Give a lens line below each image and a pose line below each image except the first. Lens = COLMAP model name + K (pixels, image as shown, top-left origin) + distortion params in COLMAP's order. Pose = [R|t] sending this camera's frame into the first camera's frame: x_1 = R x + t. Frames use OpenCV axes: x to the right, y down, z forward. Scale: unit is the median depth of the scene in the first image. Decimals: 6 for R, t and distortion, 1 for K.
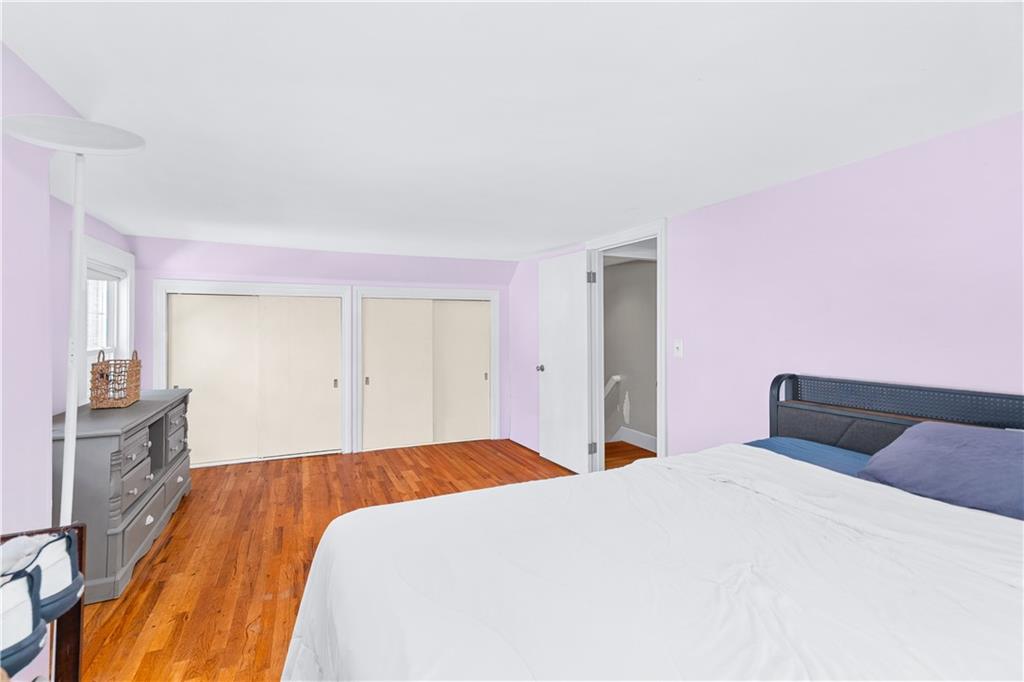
lens RADIAL K [[465.9, 0, 512.0], [0, 465.9, 341.0], [0, 0, 1]] dist [0.020898, 0.000291]
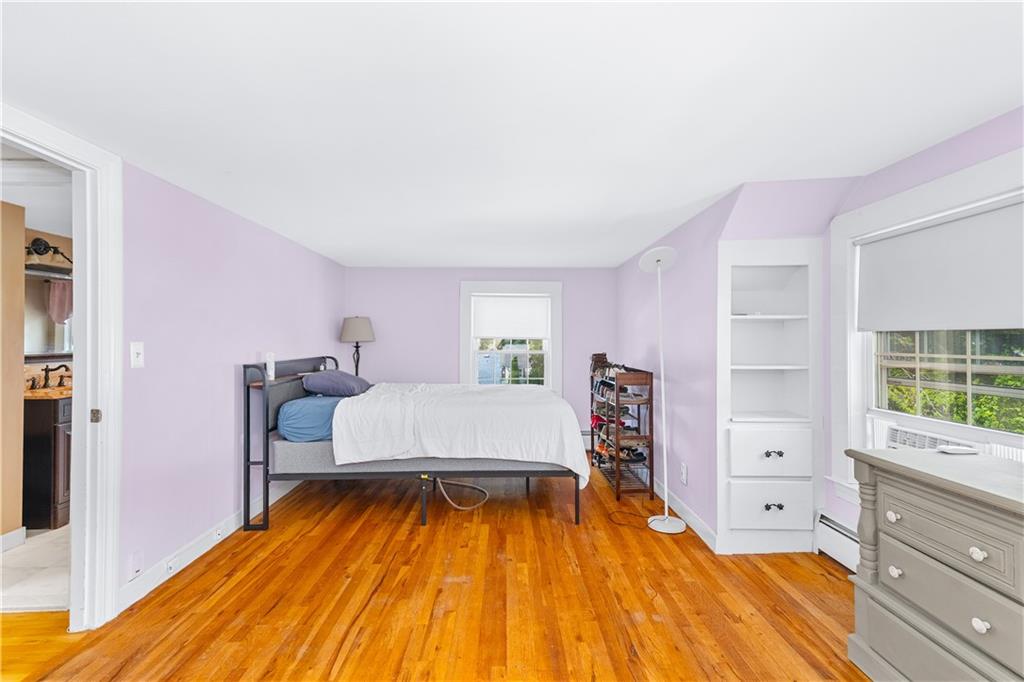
lens RADIAL K [[452.9, 0, 505.9], [0, 452.9, 342.0], [0, 0, 1]] dist [0.030001, 0.000295]
pose [[-0.911224, -0.004339, 0.411887, -0.385472], [0.009570, 0.999452, 0.031700, -0.016573], [-0.411799, 0.032827, -0.910683, 1.201594]]
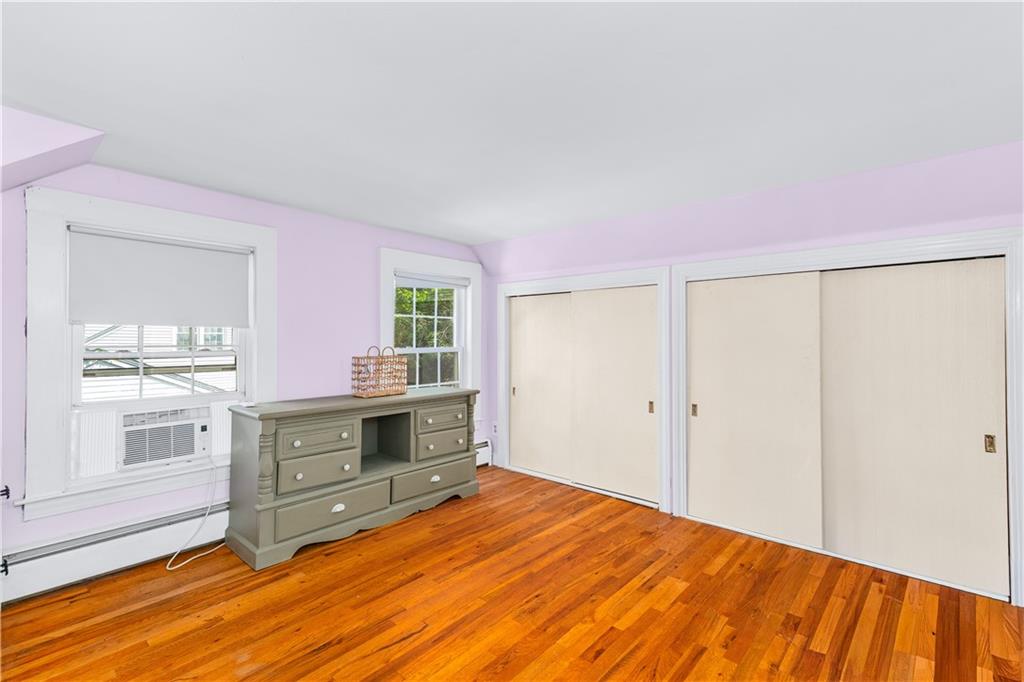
lens RADIAL K [[465.9, 0, 512.0], [0, 465.9, 341.0], [0, 0, 1]] dist [0.020898, 0.000291]
pose [[0.397447, 0.004365, -0.917615, 0.238492], [-0.031379, 0.999468, -0.008837, 0.005208], [0.917088, 0.032306, 0.397373, 0.674563]]
